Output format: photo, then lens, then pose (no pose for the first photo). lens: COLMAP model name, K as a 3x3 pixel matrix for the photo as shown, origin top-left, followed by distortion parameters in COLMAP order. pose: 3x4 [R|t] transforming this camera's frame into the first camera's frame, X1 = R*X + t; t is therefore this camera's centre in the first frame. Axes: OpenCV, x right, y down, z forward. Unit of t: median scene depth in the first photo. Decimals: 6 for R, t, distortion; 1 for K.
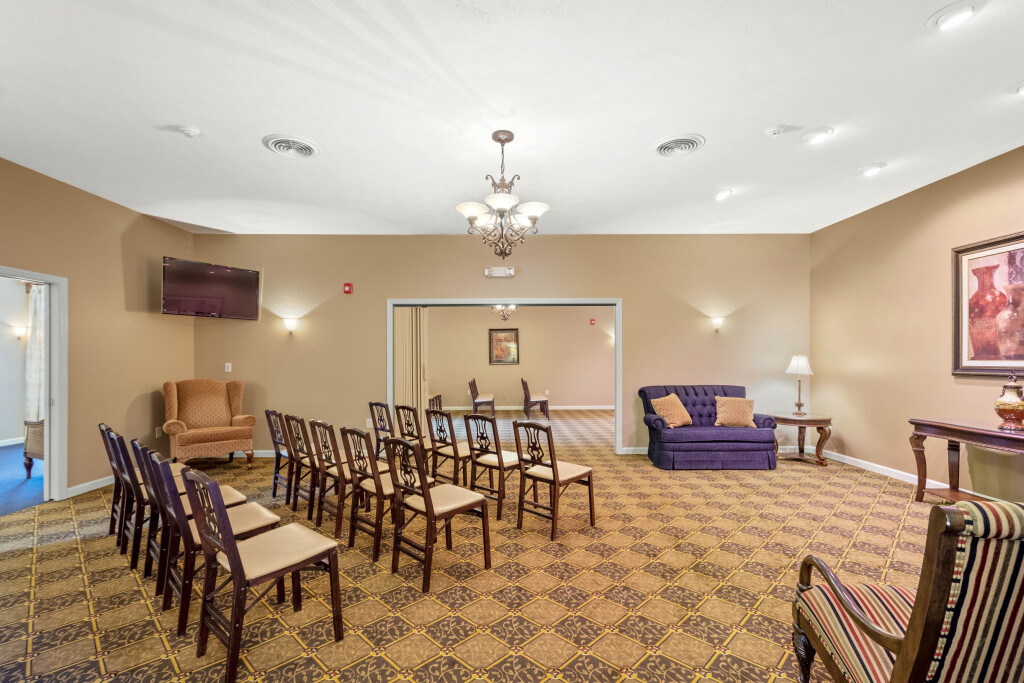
lens RADIAL K [[447.9, 0, 526.7], [0, 447.9, 351.2], [0, 0, 1]] dist [0.000532, 0.000041]
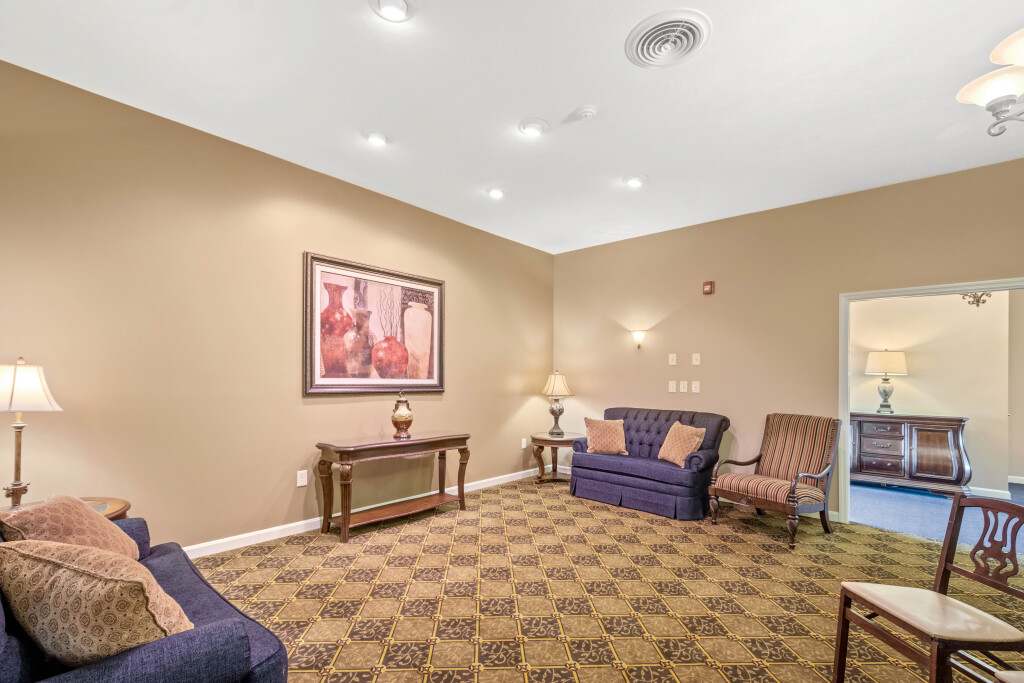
lens RADIAL K [[479.4, 0, 512.9], [0, 479.4, 390.0], [0, 0, 1]] dist [0.000686, 0.000152]
pose [[-0.731291, 0.001008, 0.682065, 0.009276], [-0.000733, 0.999997, -0.002264, 0.048989], [-0.682065, -0.002156, -0.731288, 1.528491]]
